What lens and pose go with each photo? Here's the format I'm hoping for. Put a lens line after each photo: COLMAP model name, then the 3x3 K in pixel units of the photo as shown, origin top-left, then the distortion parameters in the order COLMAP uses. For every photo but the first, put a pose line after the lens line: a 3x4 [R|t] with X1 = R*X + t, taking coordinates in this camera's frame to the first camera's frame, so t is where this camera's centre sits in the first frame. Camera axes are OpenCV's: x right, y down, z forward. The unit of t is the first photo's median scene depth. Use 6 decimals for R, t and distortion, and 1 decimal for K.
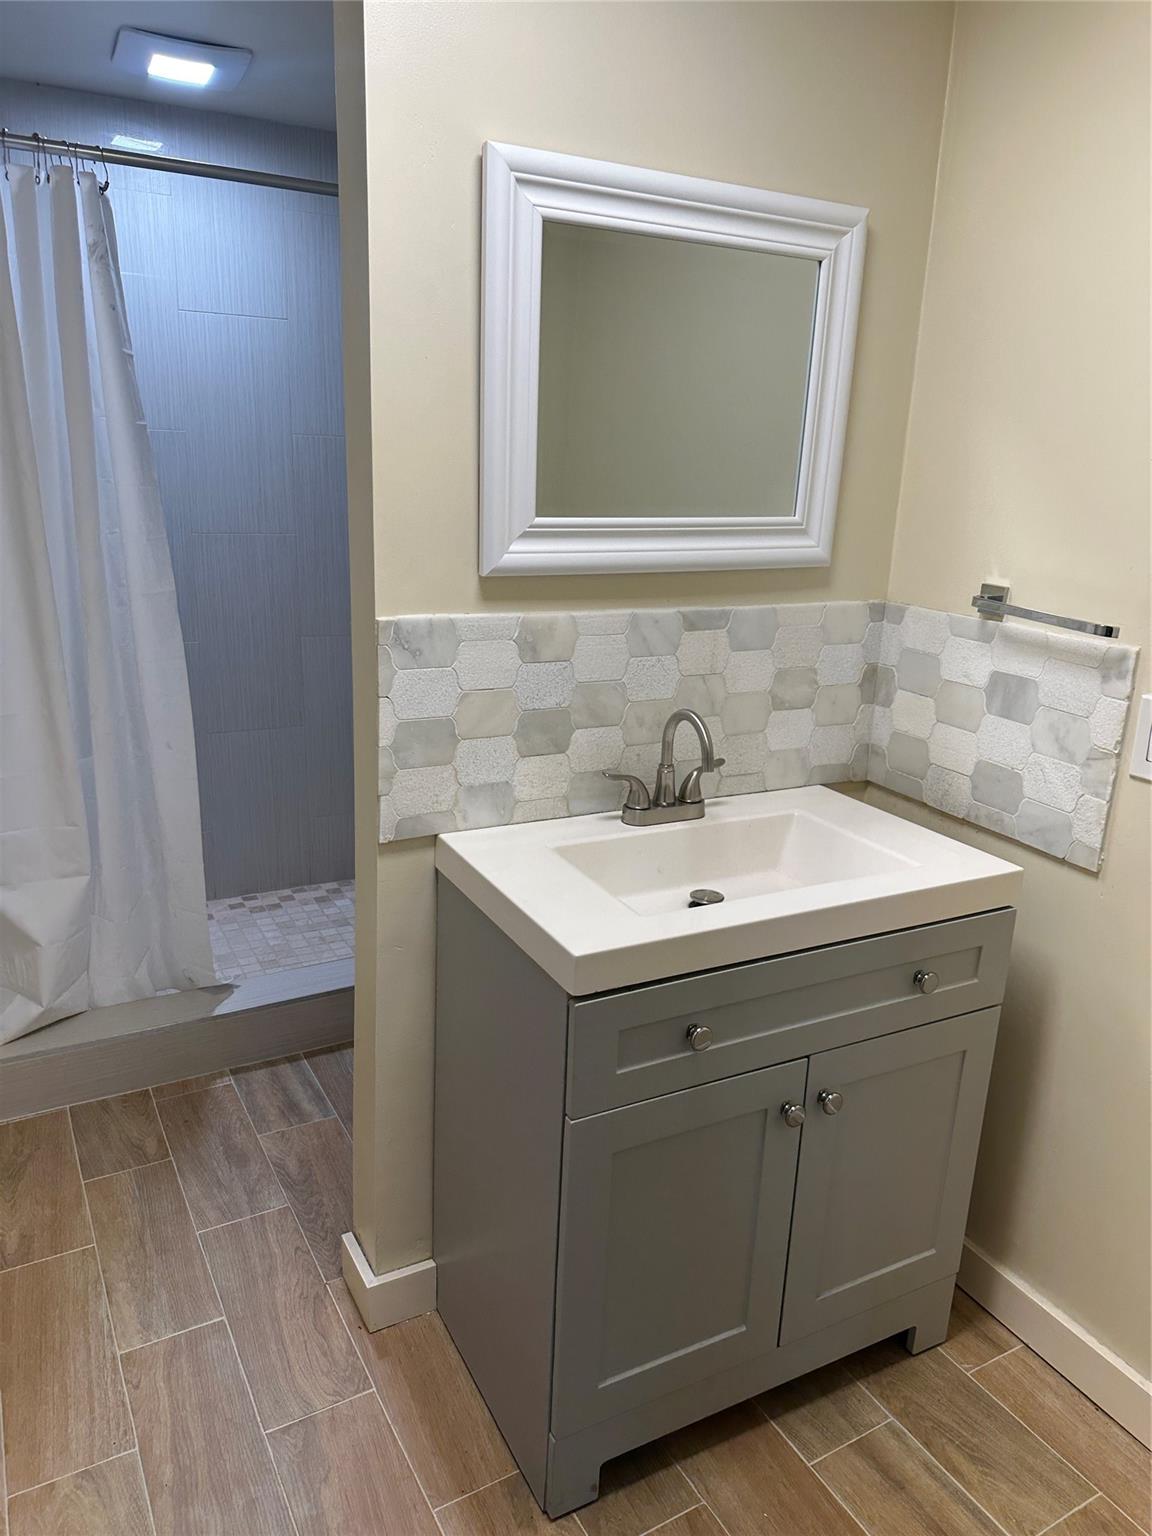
lens RADIAL K [[1076.3, 0, 569.5], [0, 1076.3, 767.7], [0, 0, 1]] dist [0.048431, -0.047258]
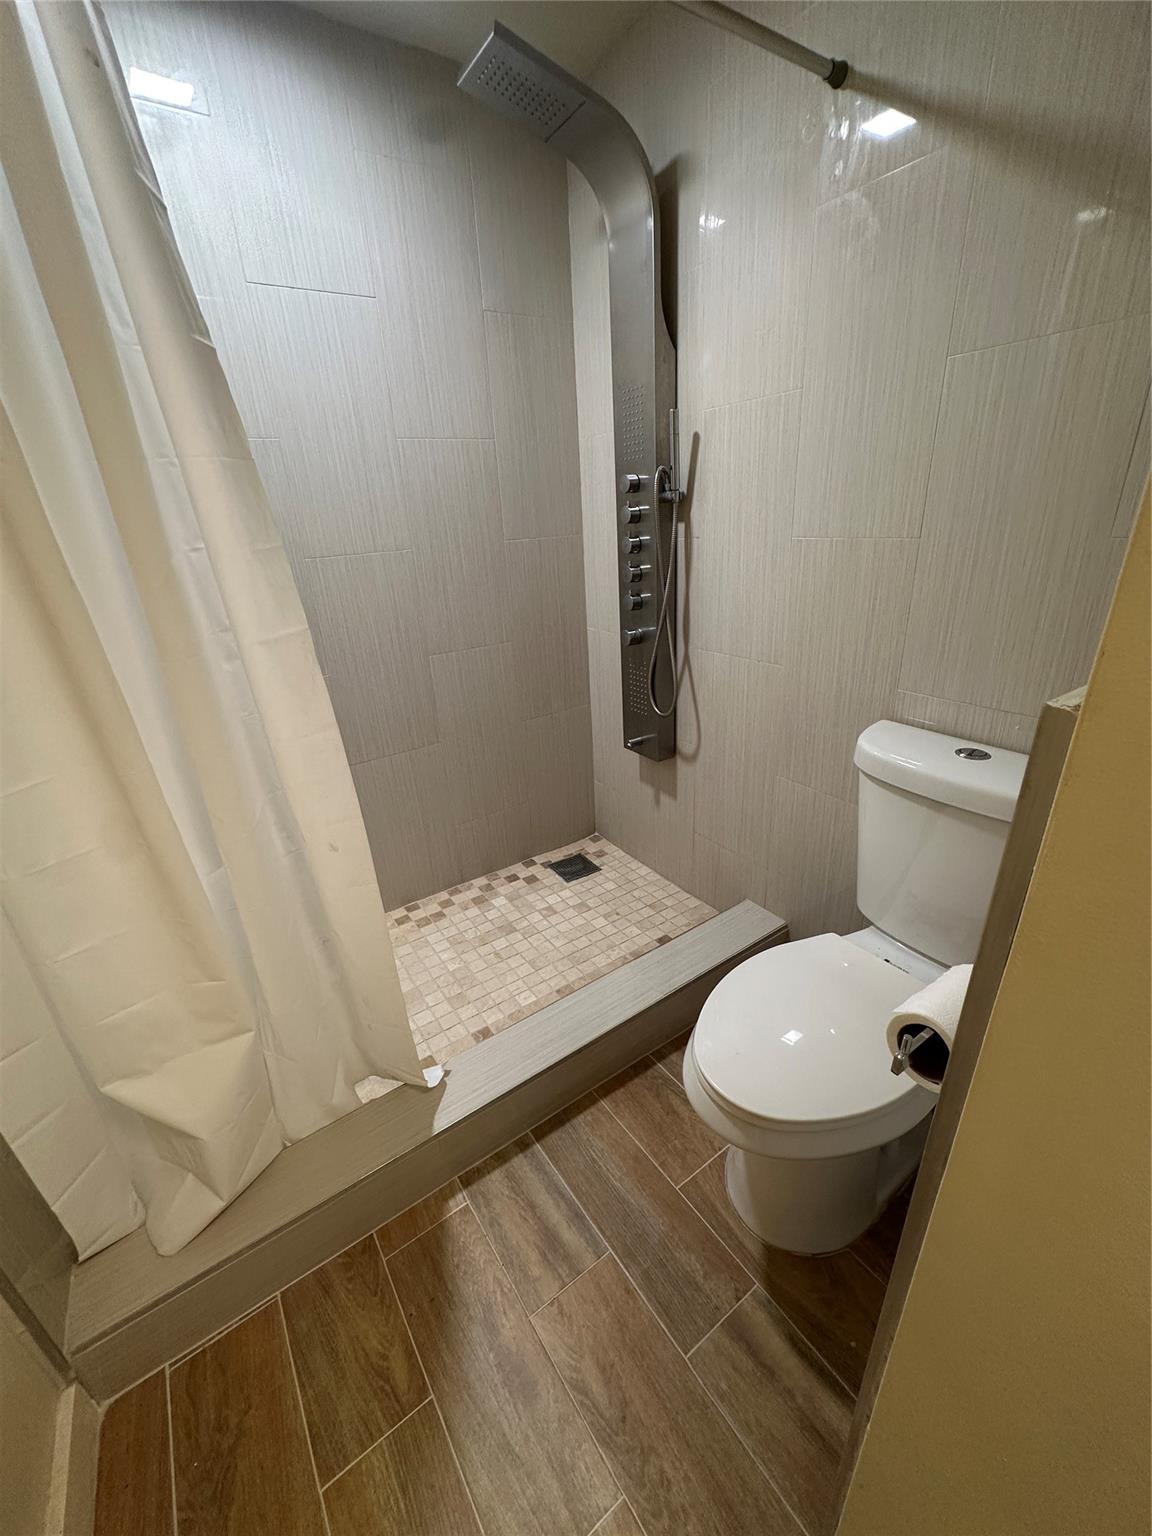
lens RADIAL K [[612.3, 0, 587.0], [0, 612.3, 775.8], [0, 0, 1]] dist [-0.004317, 0.001217]
pose [[0.990075, -0.118183, 0.076051, -0.205148], [0.107723, 0.985722, 0.129415, -0.092063], [-0.090260, -0.119938, 0.988670, 0.529327]]
